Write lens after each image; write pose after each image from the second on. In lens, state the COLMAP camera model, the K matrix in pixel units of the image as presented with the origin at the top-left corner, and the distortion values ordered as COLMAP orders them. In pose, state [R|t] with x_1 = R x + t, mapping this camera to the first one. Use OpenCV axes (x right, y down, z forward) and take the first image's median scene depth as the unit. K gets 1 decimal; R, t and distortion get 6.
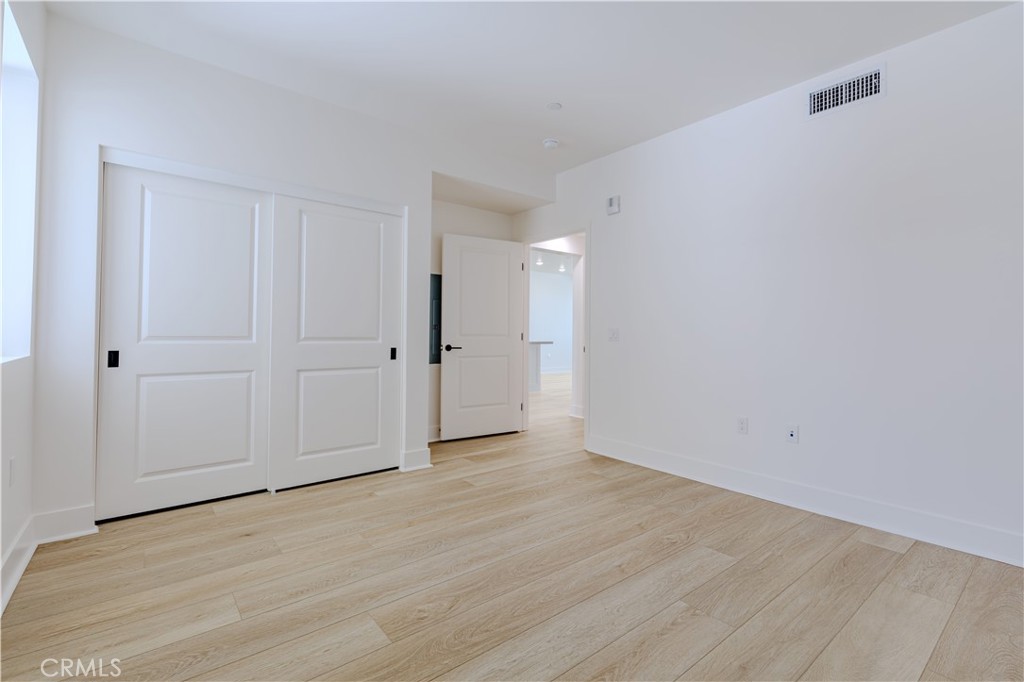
lens RADIAL K [[465.0, 0, 507.8], [0, 465.0, 324.9], [0, 0, 1]] dist [0.001665, 0.000758]
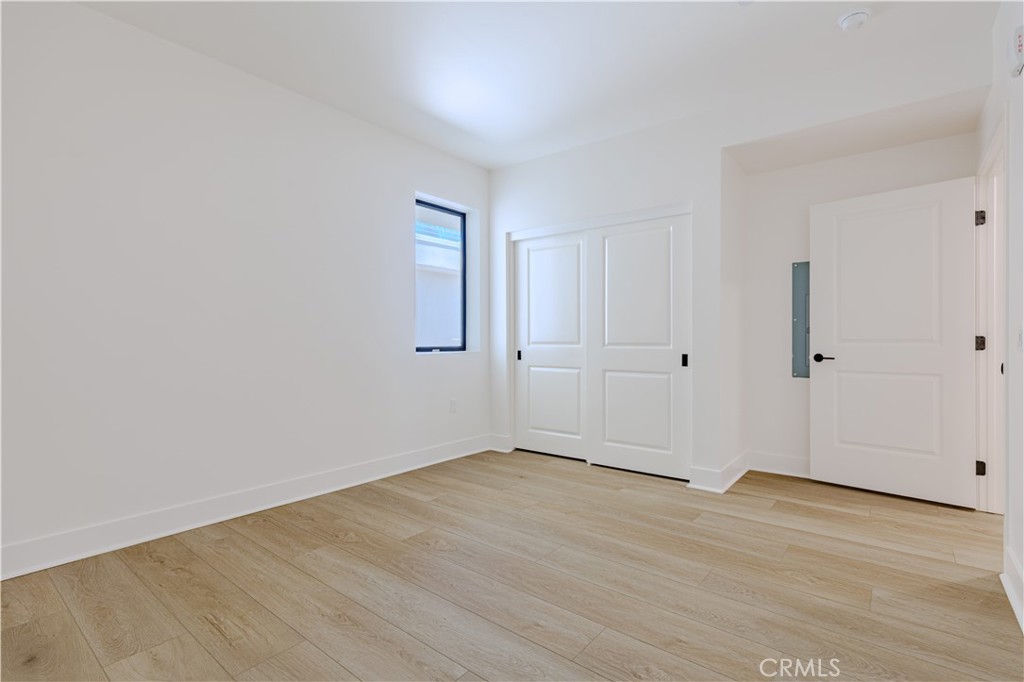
lens RADIAL K [[470.1, 0, 547.3], [0, 470.1, 342.9], [0, 0, 1]] dist [-0.001568, -0.000066]
pose [[0.252128, -0.000604, -0.967694, 0.722744], [0.021558, 0.999755, 0.004993, 0.018190], [0.967454, -0.022120, 0.252080, 0.575976]]
